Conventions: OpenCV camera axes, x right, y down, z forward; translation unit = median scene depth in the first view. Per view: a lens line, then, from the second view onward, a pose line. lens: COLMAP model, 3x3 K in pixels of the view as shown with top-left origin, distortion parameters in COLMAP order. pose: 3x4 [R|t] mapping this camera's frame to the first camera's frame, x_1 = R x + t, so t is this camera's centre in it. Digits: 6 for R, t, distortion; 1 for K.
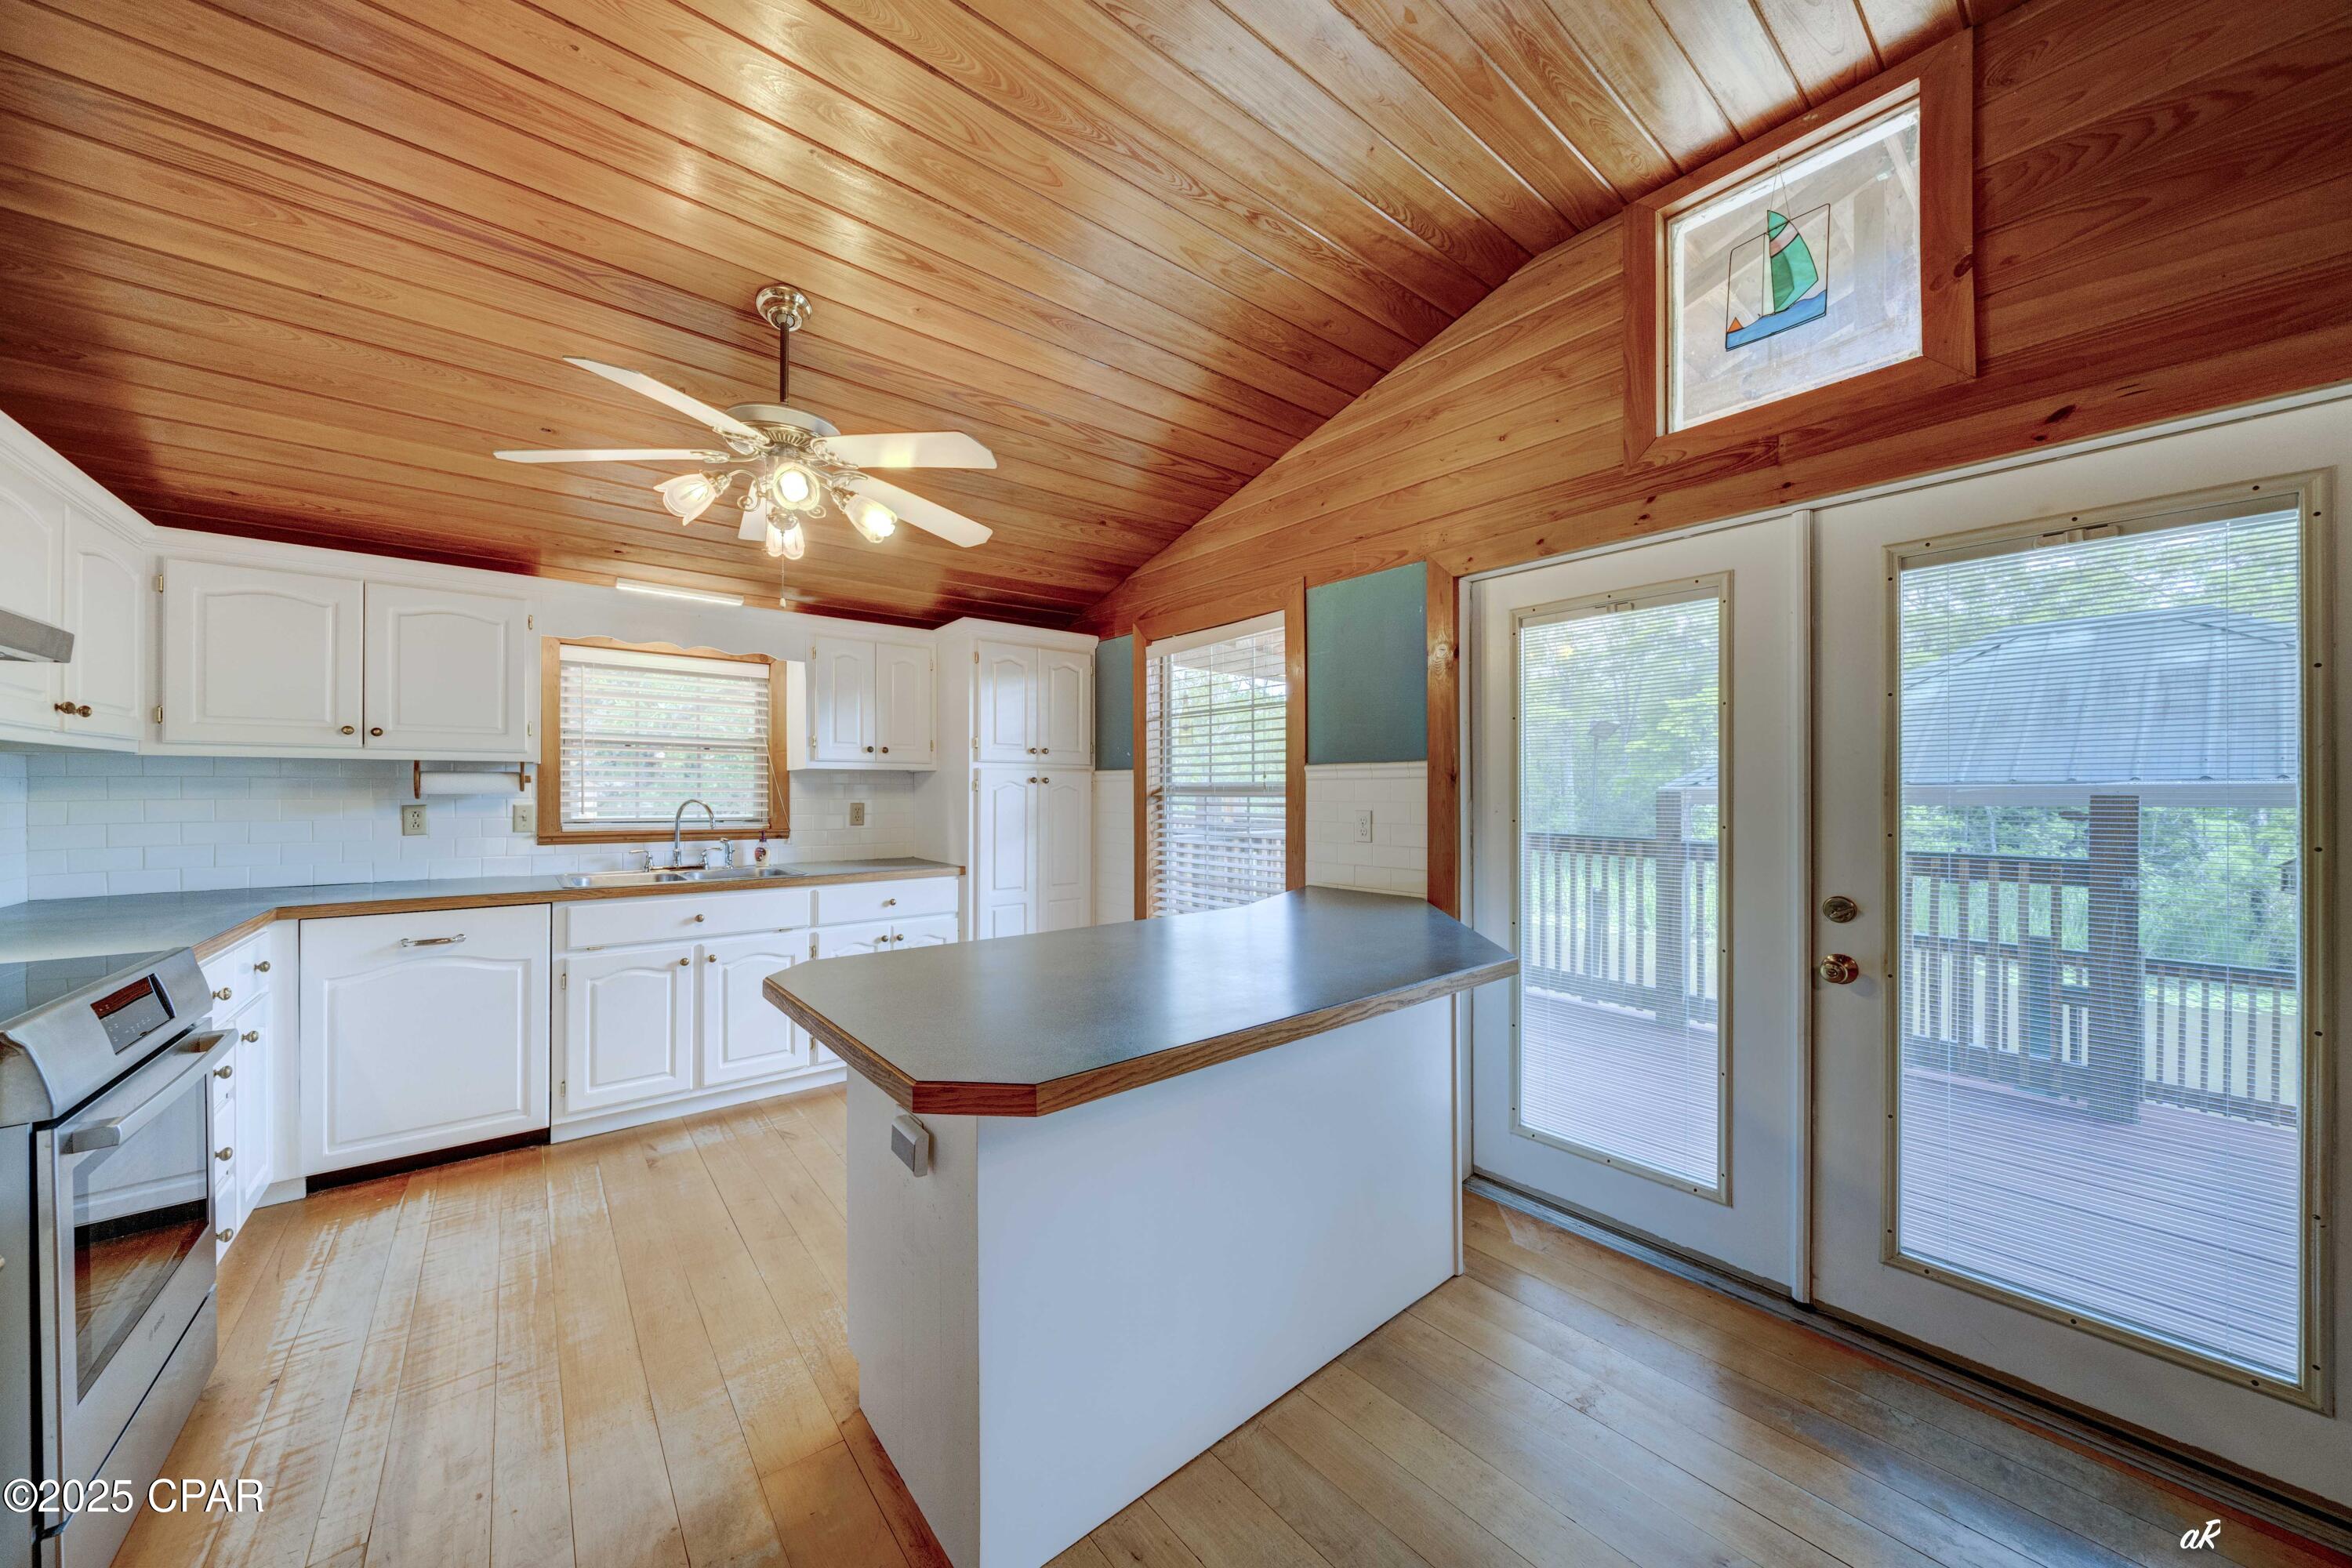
lens RADIAL K [[806.5, 0, 1160.3], [0, 806.5, 789.9], [0, 0, 1]] dist [-0.005844, 0.000355]
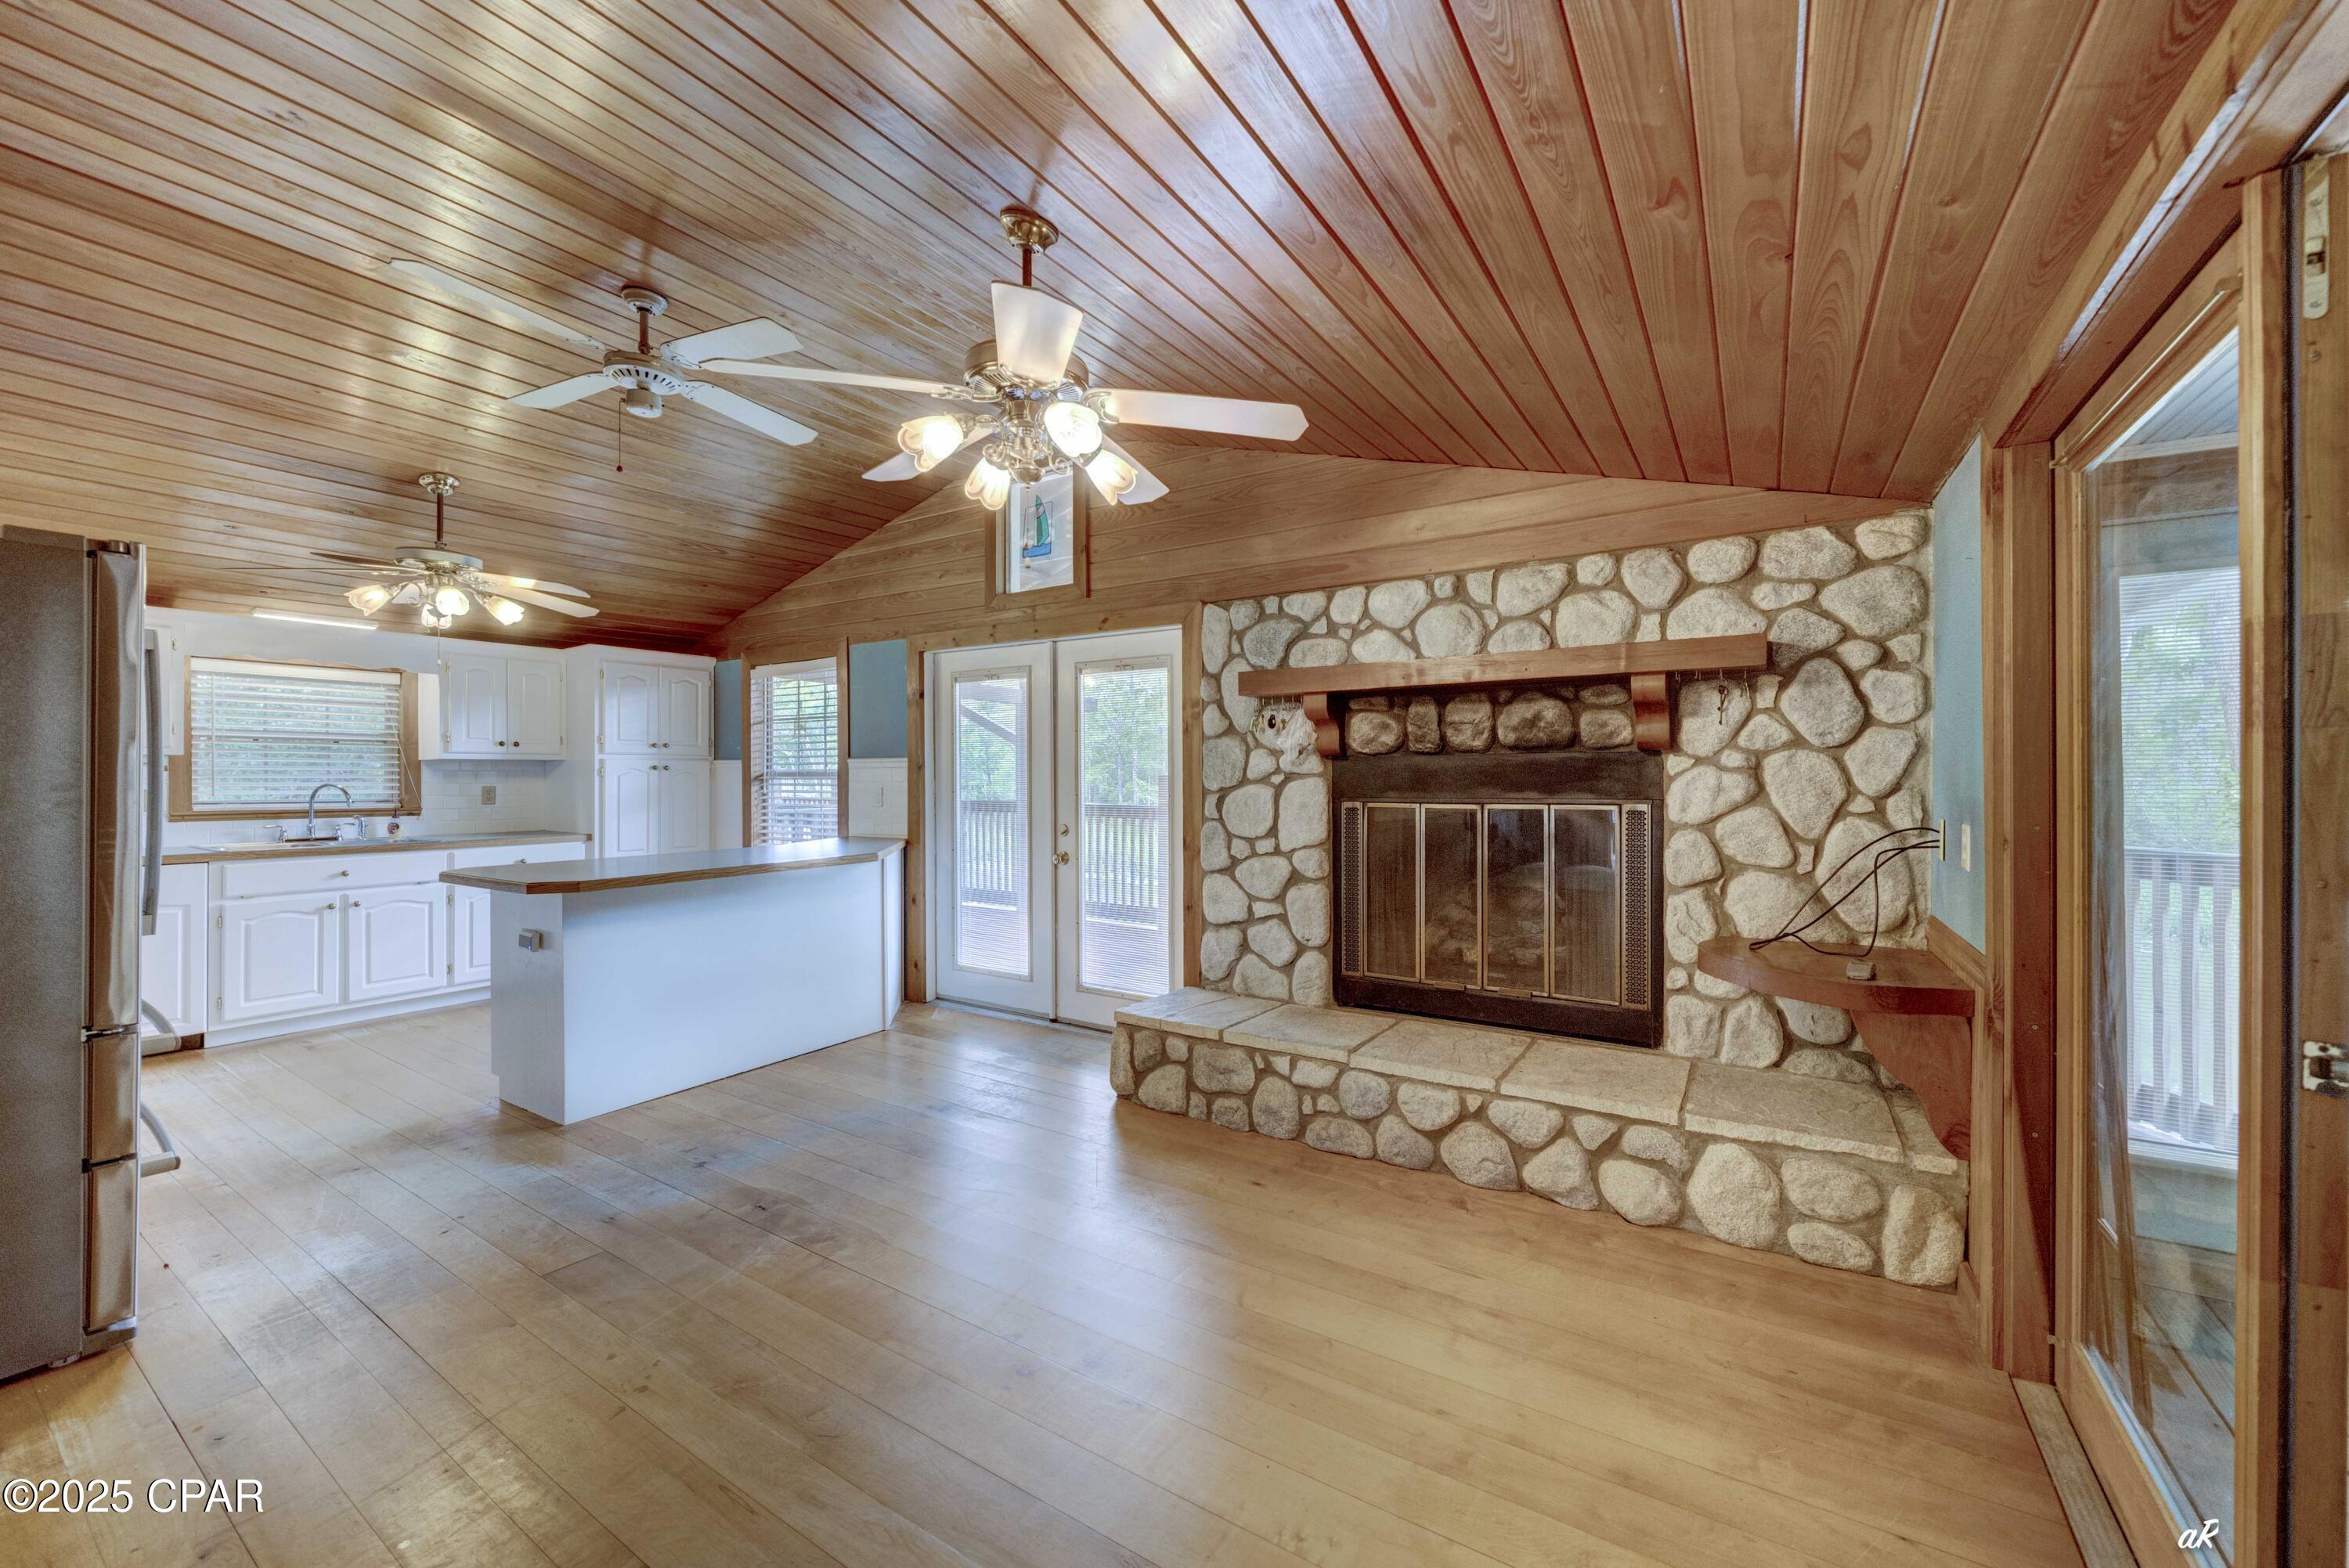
lens RADIAL K [[855.9, 0, 1223.8], [0, 855.9, 772.4], [0, 0, 1]] dist [-0.000841, -0.000772]
pose [[0.935874, -0.002866, 0.352323, 0.261794], [0.002865, 0.999996, 0.000524, -0.003124], [-0.352323, 0.000519, 0.935878, -0.755901]]
